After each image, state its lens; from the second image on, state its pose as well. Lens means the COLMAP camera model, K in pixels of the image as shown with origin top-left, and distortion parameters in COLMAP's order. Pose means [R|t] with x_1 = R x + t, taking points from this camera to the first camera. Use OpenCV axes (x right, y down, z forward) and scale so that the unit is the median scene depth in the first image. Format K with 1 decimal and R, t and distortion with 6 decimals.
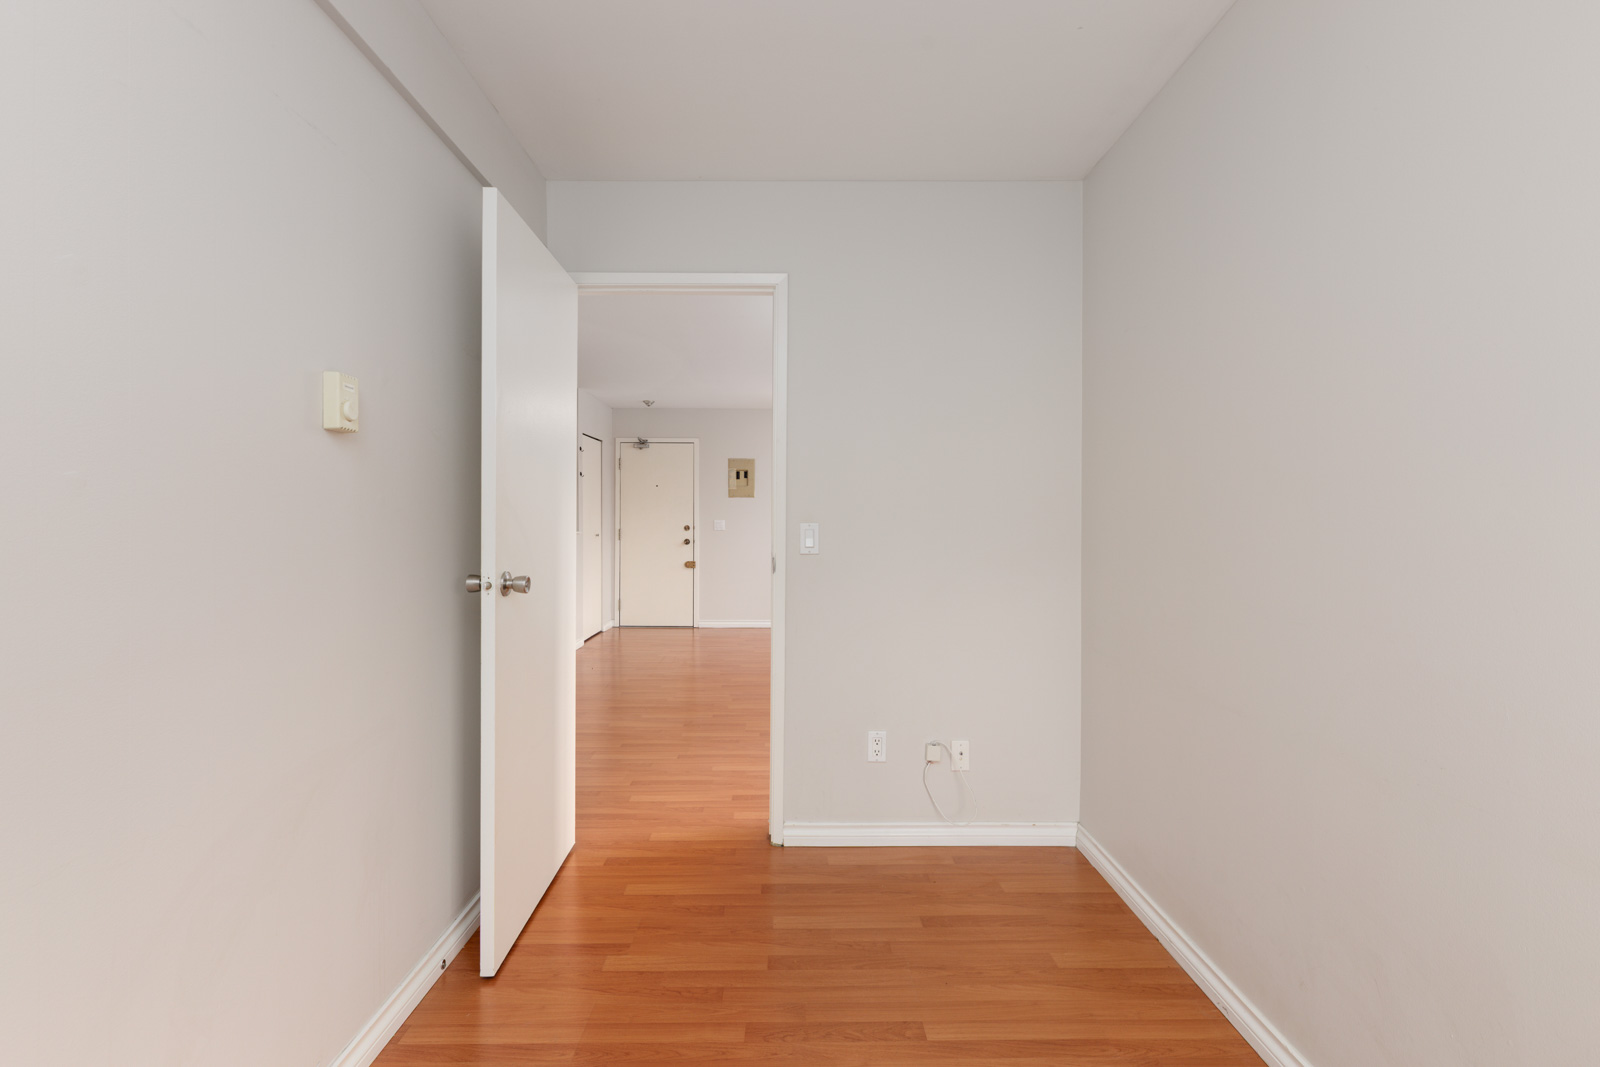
lens RADIAL K [[710.7, 0, 804.8], [0, 710.7, 538.0], [0, 0, 1]] dist [0.000454, 0.001229]
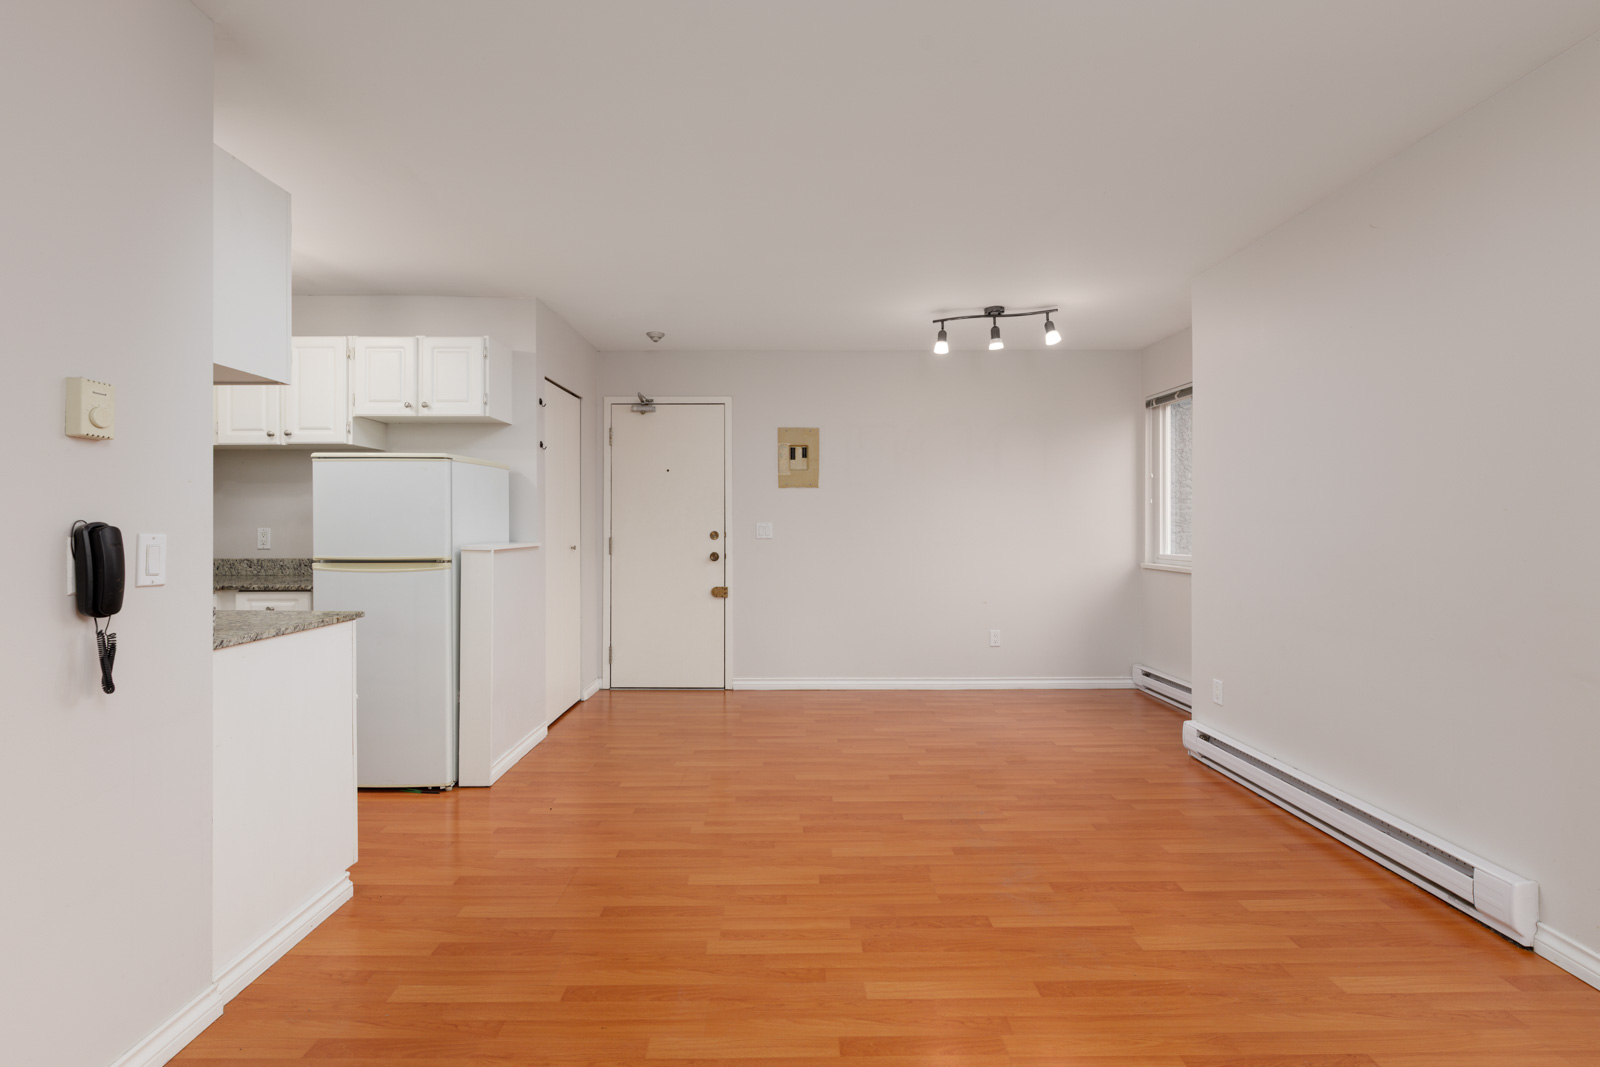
lens RADIAL K [[710.7, 0, 799.3], [0, 710.7, 528.6], [0, 0, 1]] dist [0.000454, 0.001229]
pose [[0.999989, -0.003517, -0.003254, -0.086648], [0.003484, 0.999945, -0.009876, -0.013486], [0.003289, 0.009864, 0.999946, 0.354591]]
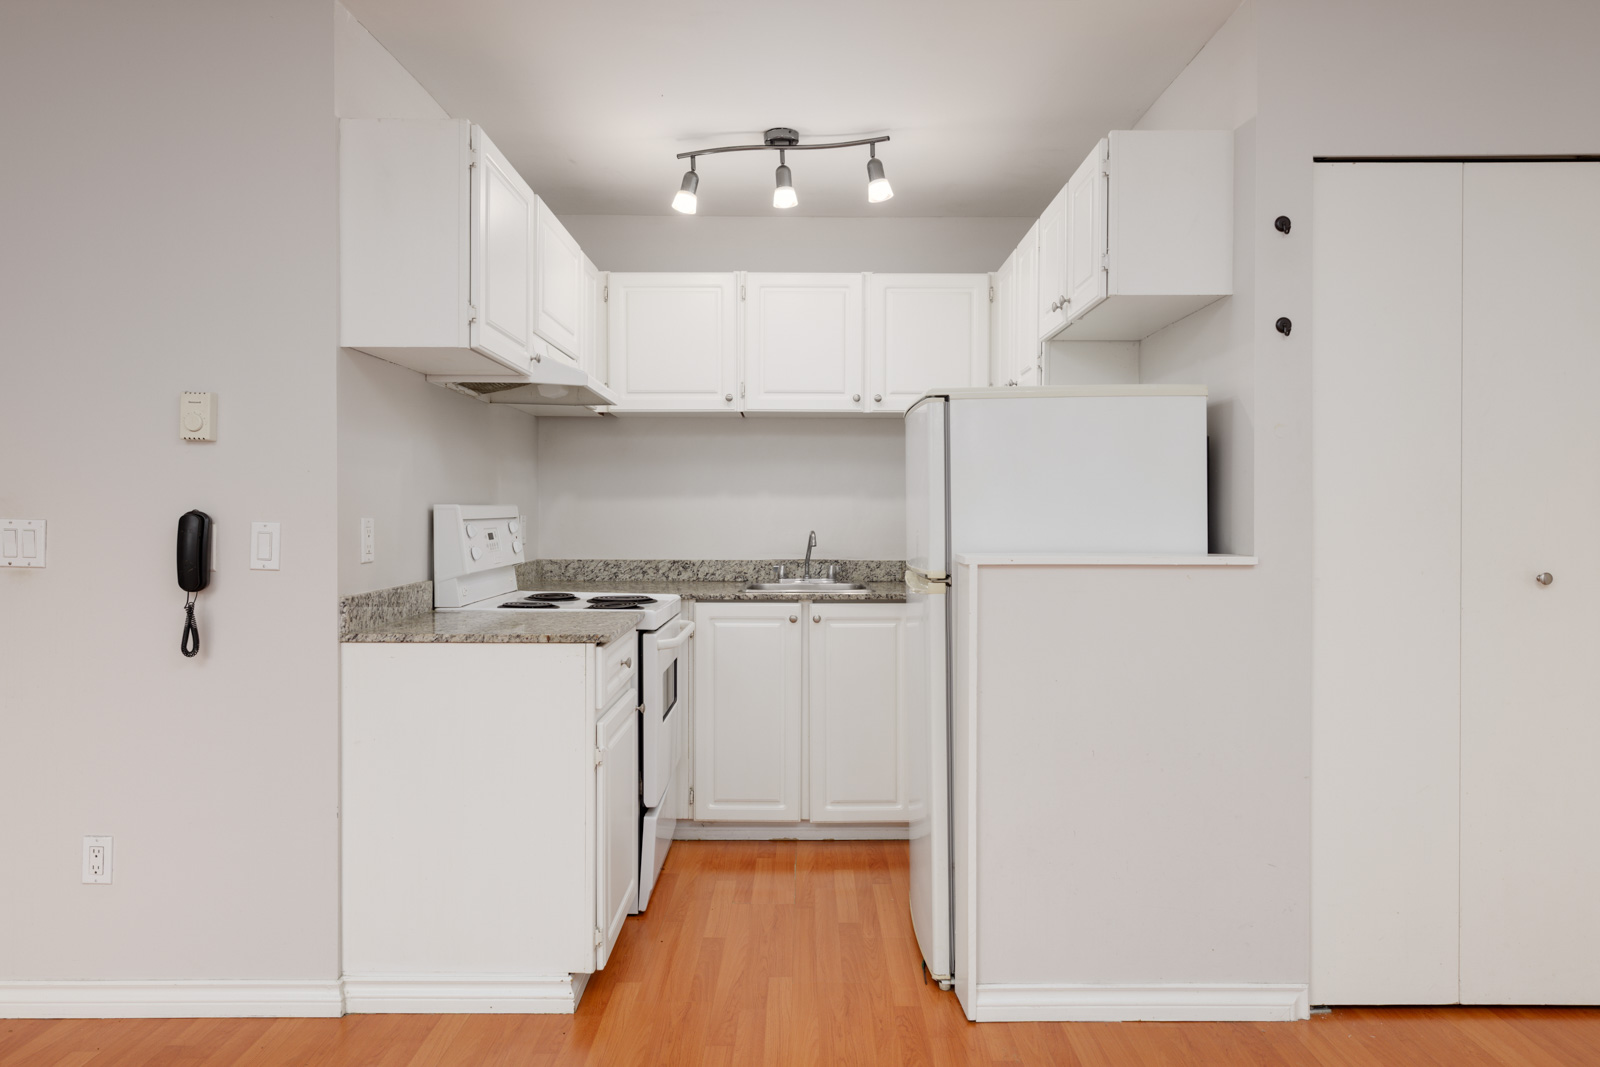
lens RADIAL K [[1006.4, 0, 795.9], [0, 1006.4, 528.0], [0, 0, 1]] dist [-0.004886, -0.000537]
pose [[-0.019709, 0.008020, -0.999774, 0.030635], [-0.017201, 0.999817, 0.008359, -0.017962], [0.999658, 0.017362, -0.019567, 0.711102]]
